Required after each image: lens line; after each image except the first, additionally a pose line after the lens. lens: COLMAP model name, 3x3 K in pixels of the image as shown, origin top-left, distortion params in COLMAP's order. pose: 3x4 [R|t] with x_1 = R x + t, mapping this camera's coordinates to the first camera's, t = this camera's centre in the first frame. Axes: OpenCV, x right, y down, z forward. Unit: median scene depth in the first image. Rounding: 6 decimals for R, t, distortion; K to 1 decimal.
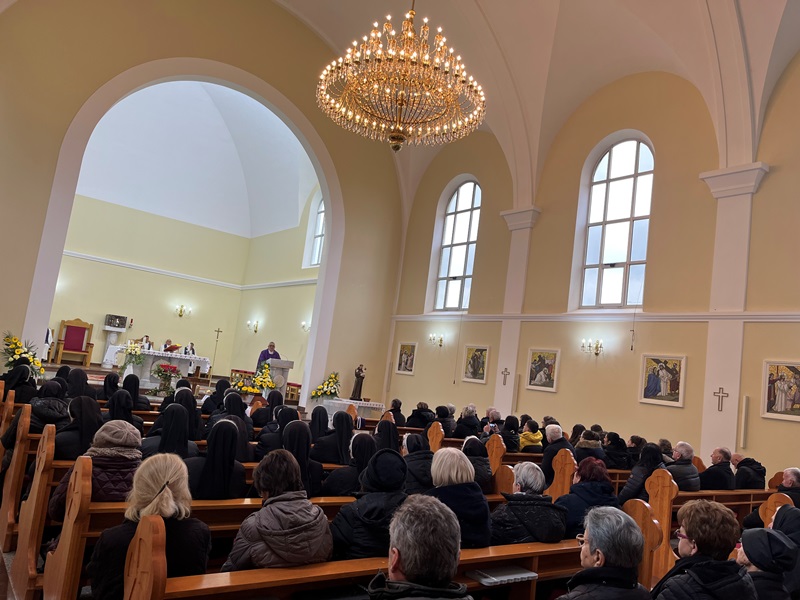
lens RADIAL K [[598.3, 0, 393.4], [0, 598.3, 305.8], [0, 0, 1]] dist [0.068757, -0.086044]
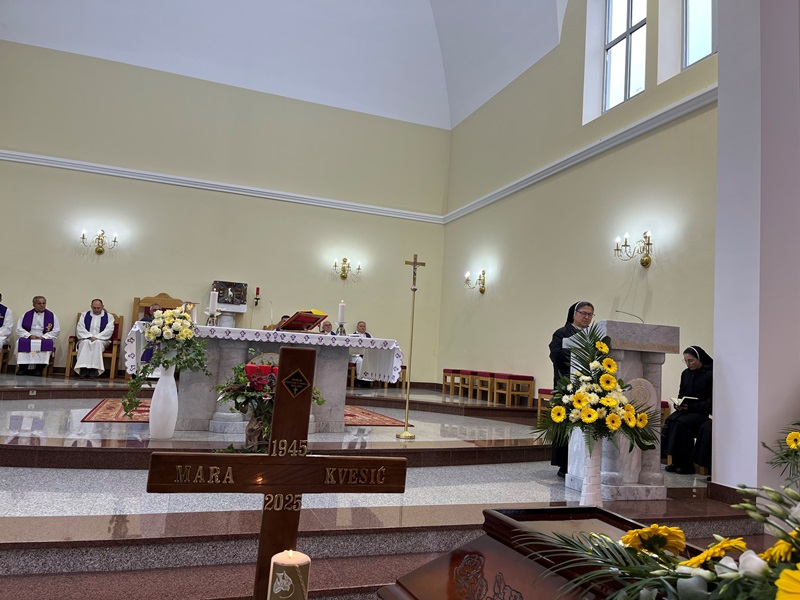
lens RADIAL K [[598.3, 0, 400.5], [0, 598.3, 301.9], [0, 0, 1]] dist [0.068757, -0.086044]
pose [[0.952539, -0.097005, -0.288546, -0.192566], [0.096677, 0.995196, -0.015422, 0.067182], [0.288656, -0.013205, 0.957342, 0.637969]]
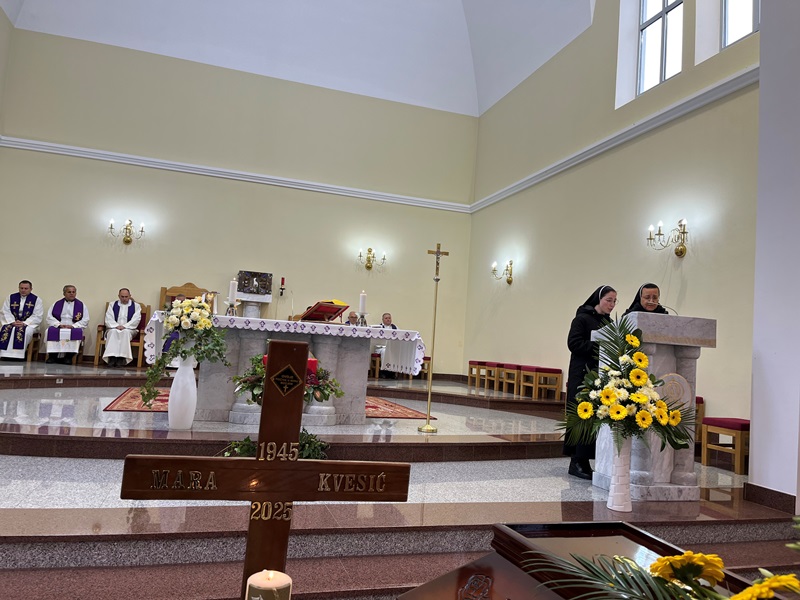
lens RADIAL K [[598.3, 0, 401.5], [0, 598.3, 302.4], [0, 0, 1]] dist [0.068757, -0.086044]
pose [[0.938755, -0.088376, -0.333060, -0.191881], [0.092567, 0.995701, -0.003300, 0.067532], [0.331920, -0.027733, 0.942900, 0.646797]]
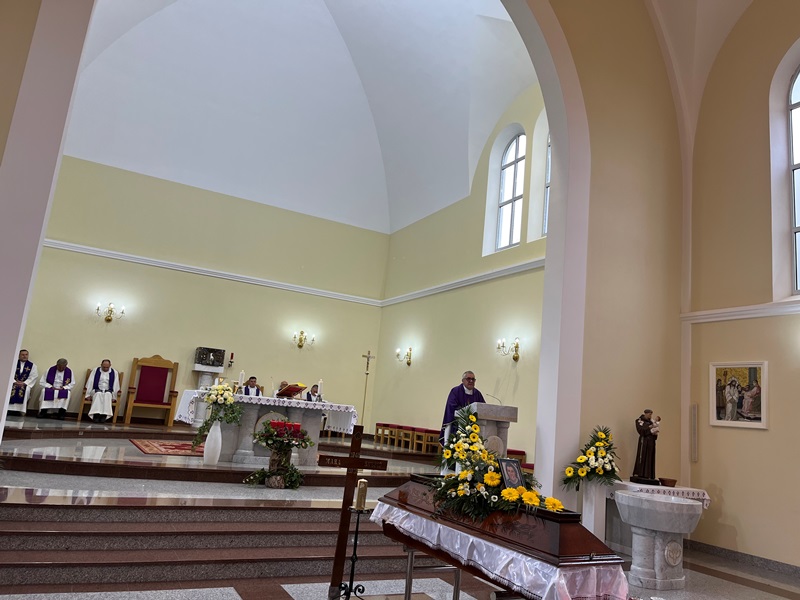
lens RADIAL K [[598.3, 0, 401.2], [0, 598.3, 302.3], [0, 0, 1]] dist [0.068757, -0.086044]
pose [[0.985040, -0.063612, -0.160158, -0.162898], [0.050502, 0.995131, -0.084639, 0.038959], [0.164762, 0.075284, 0.983456, 0.440178]]
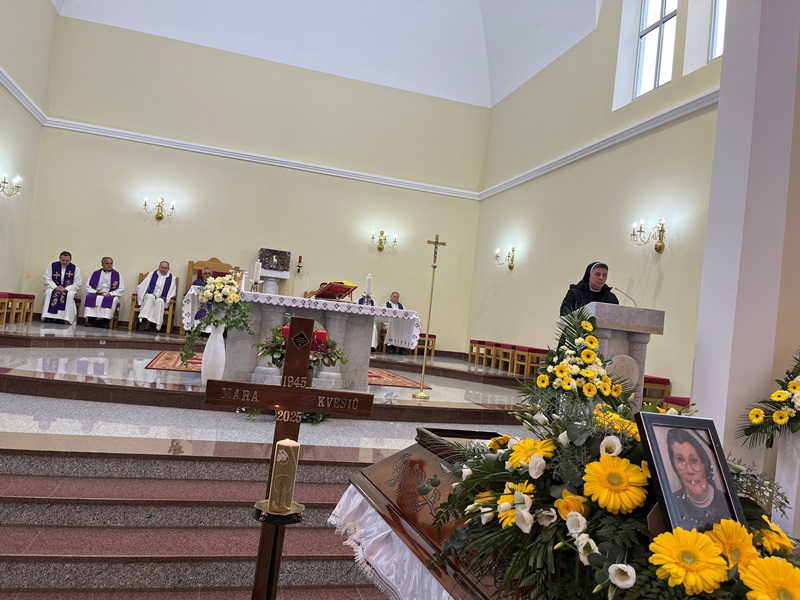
lens RADIAL K [[598.3, 0, 398.7], [0, 598.3, 303.7], [0, 0, 1]] dist [0.068757, -0.086044]
pose [[0.930308, -0.040046, -0.364587, -0.166871], [0.056267, 0.997838, 0.033971, 0.064967], [0.362439, -0.052118, 0.930549, 0.605060]]
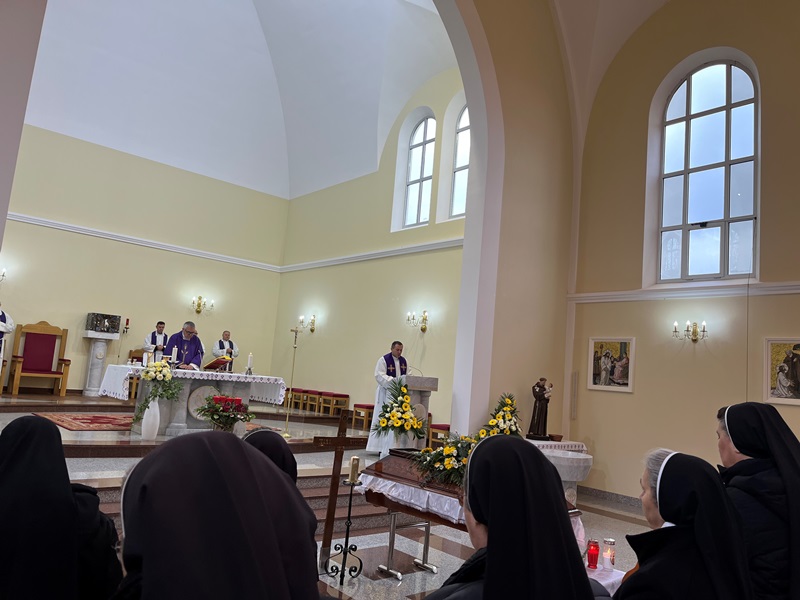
lens RADIAL K [[598.3, 0, 401.8], [0, 598.3, 305.0], [0, 0, 1]] dist [0.068757, -0.086044]
pose [[0.997092, -0.037843, 0.066152, -0.218805], [0.037380, 0.999267, 0.008219, 0.015165], [-0.066415, -0.005722, 0.997776, 0.398098]]
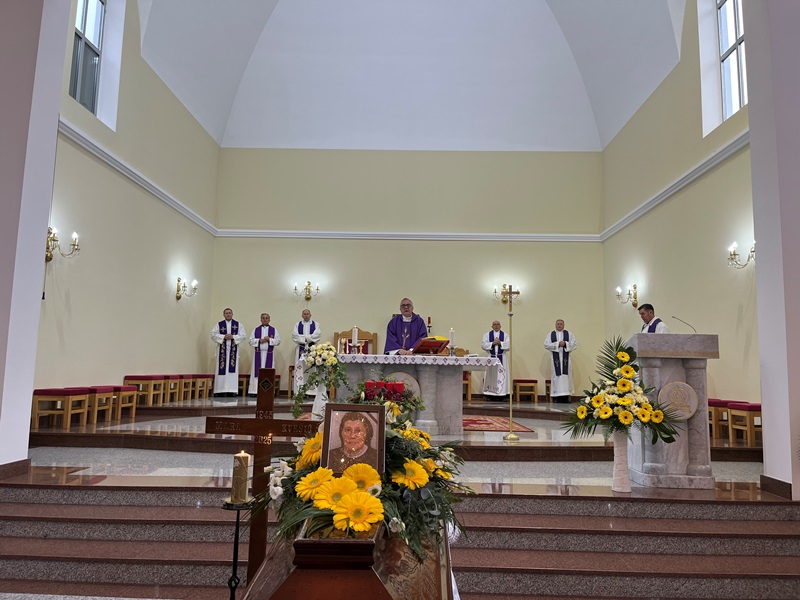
lens RADIAL K [[598.3, 0, 404.9], [0, 598.3, 299.8], [0, 0, 1]] dist [0.068757, -0.086044]
pose [[0.778316, -0.182052, -0.600900, -0.091502], [0.154595, 0.983143, -0.097619, 0.074429], [0.608543, -0.016918, 0.793341, 0.598703]]
